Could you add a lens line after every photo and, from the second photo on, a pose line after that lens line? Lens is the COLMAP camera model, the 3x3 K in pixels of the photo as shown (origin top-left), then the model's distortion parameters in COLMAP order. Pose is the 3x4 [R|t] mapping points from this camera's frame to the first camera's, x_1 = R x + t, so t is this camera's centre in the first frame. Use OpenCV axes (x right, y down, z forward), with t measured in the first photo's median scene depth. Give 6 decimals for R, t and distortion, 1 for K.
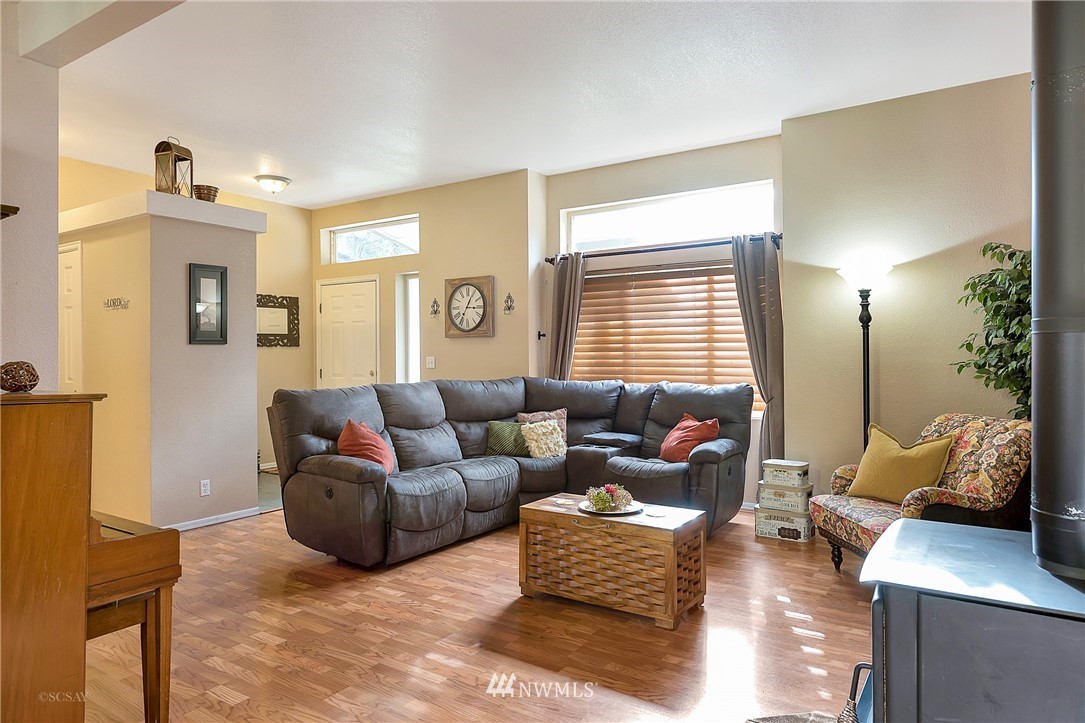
lens RADIAL K [[674.9, 0, 541.6], [0, 674.9, 361.2], [0, 0, 1]] dist [-0.001233, 0.000075]
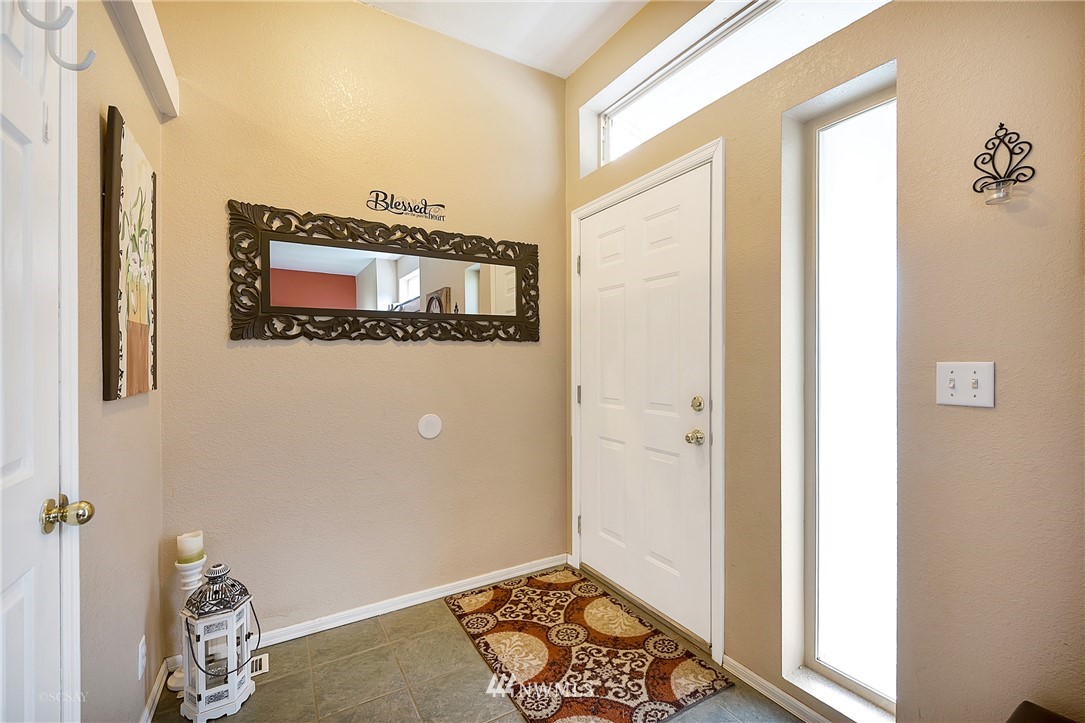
lens RADIAL K [[460.4, 0, 538.6], [0, 460.4, 362.9], [0, 0, 1]] dist [-0.001156, -0.000097]
pose [[0.900181, 0.003272, -0.435504, -0.213246], [-0.004241, 0.999990, -0.001252, -0.005240], [0.435495, 0.002973, 0.900186, 0.705062]]
